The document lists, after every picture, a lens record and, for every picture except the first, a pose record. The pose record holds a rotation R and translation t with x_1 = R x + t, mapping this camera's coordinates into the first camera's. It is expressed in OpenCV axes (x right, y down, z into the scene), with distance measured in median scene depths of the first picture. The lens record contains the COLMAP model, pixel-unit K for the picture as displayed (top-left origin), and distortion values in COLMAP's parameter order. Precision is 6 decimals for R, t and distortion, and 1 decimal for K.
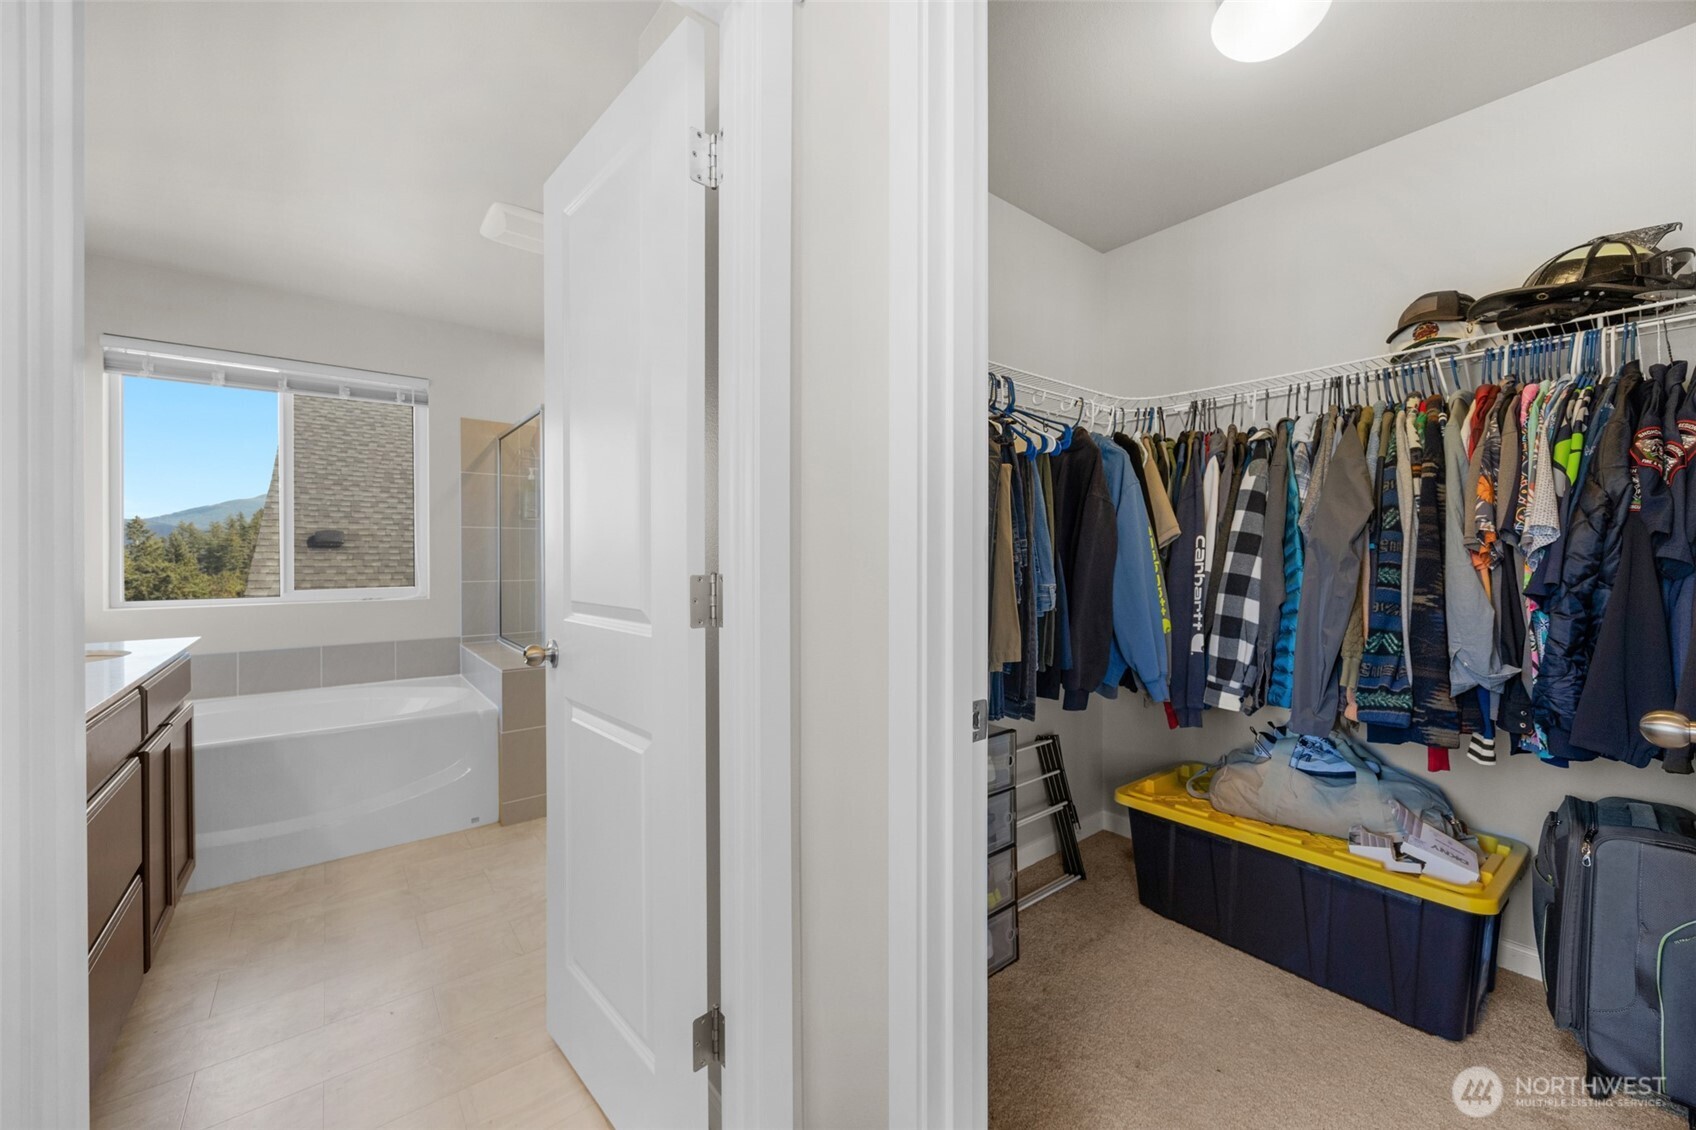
lens RADIAL K [[676.3, 0, 848.0], [0, 676.3, 565.0], [0, 0, 1]] dist [0.000064, -0.000078]
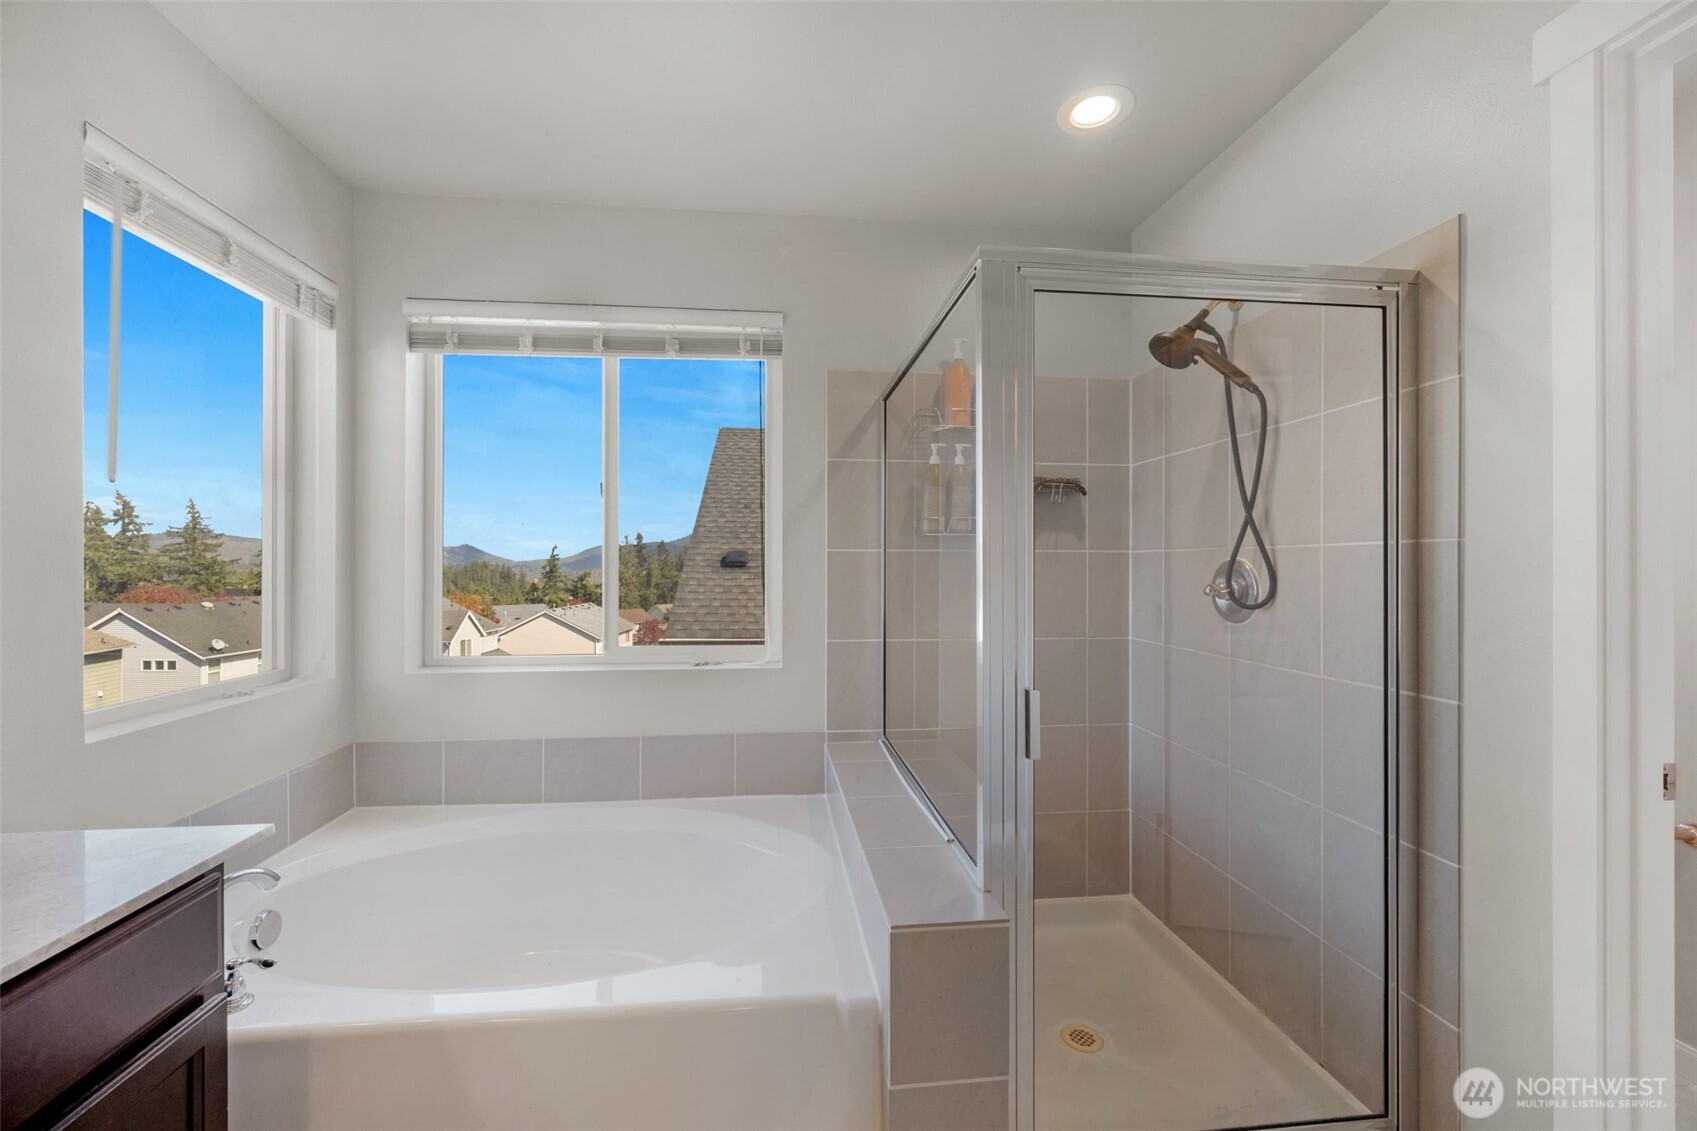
lens RADIAL K [[650.1, 0, 848.5], [0, 650.1, 565.5], [0, 0, 1]] dist [0.001464, 0.000116]
pose [[0.865165, -0.003064, -0.501479, -0.272846], [-0.004951, 0.999880, -0.014651, -0.034798], [0.501464, 0.015158, 0.865046, 0.523964]]
